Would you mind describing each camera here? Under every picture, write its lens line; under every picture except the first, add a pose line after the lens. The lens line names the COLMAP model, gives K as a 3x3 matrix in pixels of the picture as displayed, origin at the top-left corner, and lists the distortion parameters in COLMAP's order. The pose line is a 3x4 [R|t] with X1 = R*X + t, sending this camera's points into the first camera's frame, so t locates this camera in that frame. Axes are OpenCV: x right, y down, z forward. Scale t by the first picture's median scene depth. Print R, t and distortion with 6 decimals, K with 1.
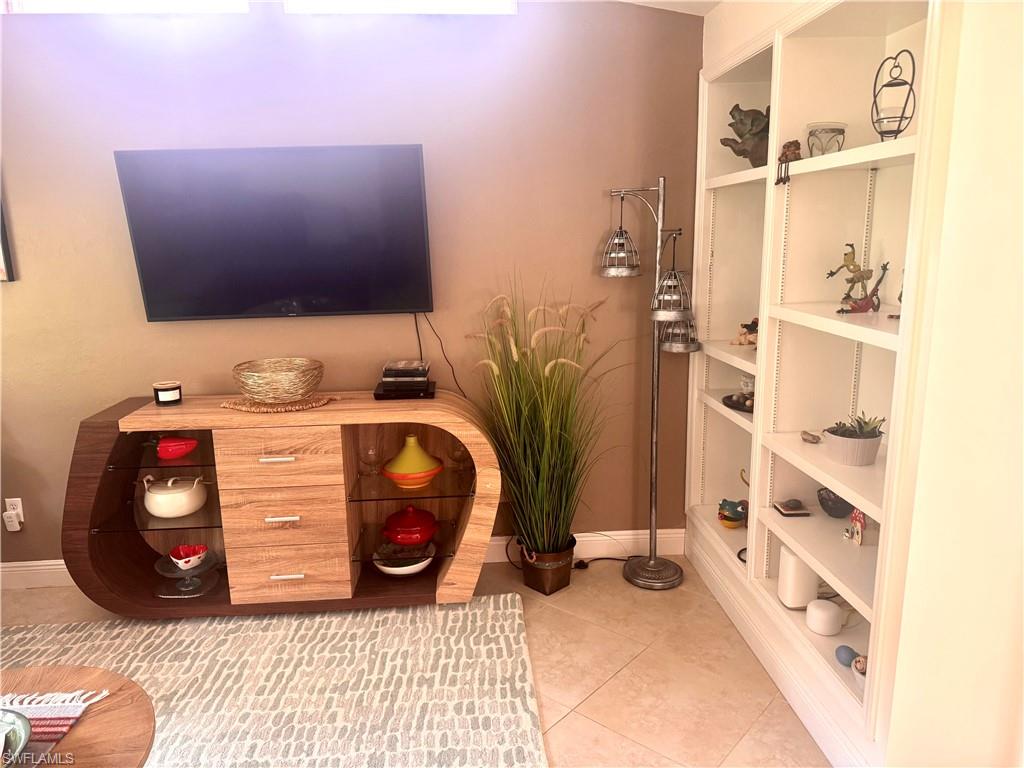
lens RADIAL K [[723.7, 0, 513.9], [0, 723.7, 380.5], [0, 0, 1]] dist [0.030385, -0.032854]
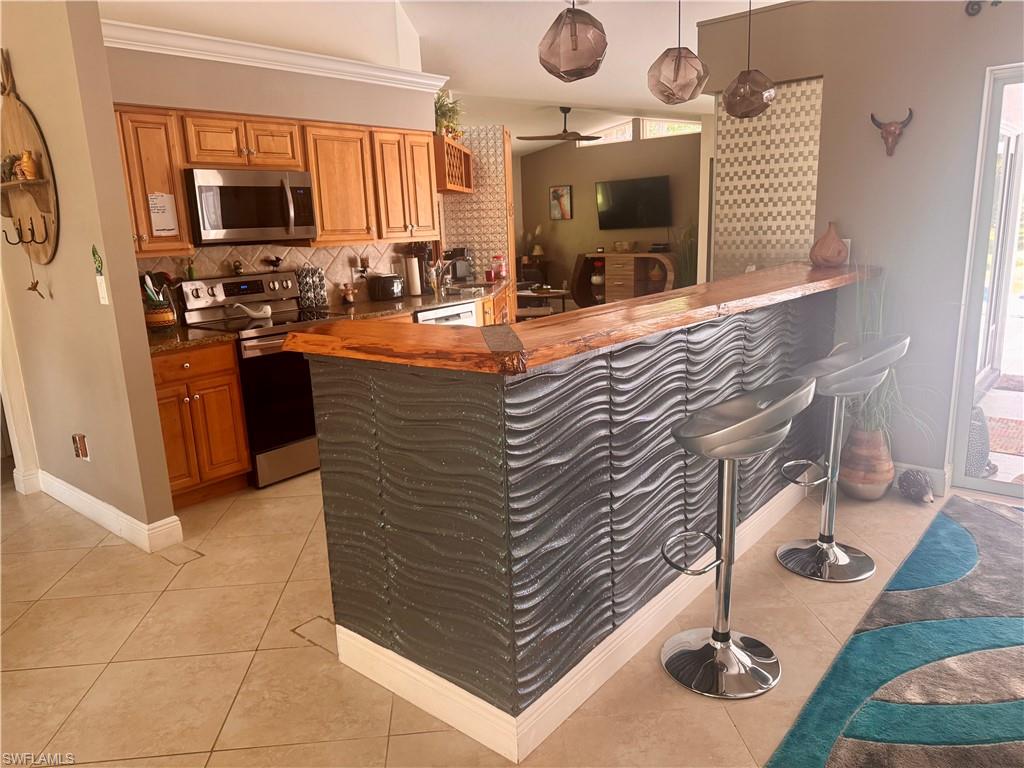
lens RADIAL K [[723.7, 0, 512.8], [0, 723.7, 389.1], [0, 0, 1]] dist [0.030385, -0.032854]
pose [[0.715359, 0.150212, -0.682421, 1.843417], [-0.114614, 0.988617, 0.097464, 0.417350], [0.689294, 0.008493, 0.724432, -1.970244]]
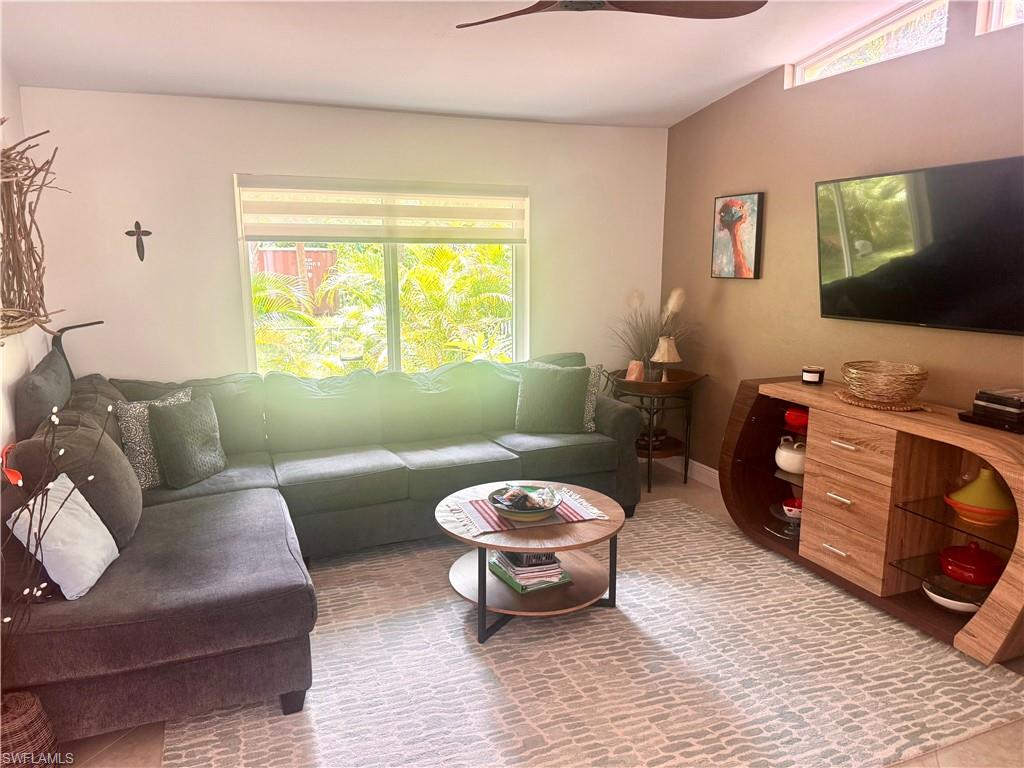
lens RADIAL K [[723.7, 0, 511.0], [0, 723.7, 382.6], [0, 0, 1]] dist [0.030385, -0.032854]
pose [[0.315484, 0.190322, -0.929649, 0.538198], [-0.199730, 0.971052, 0.131018, -0.031400], [0.927673, 0.144344, 0.344365, 0.106699]]
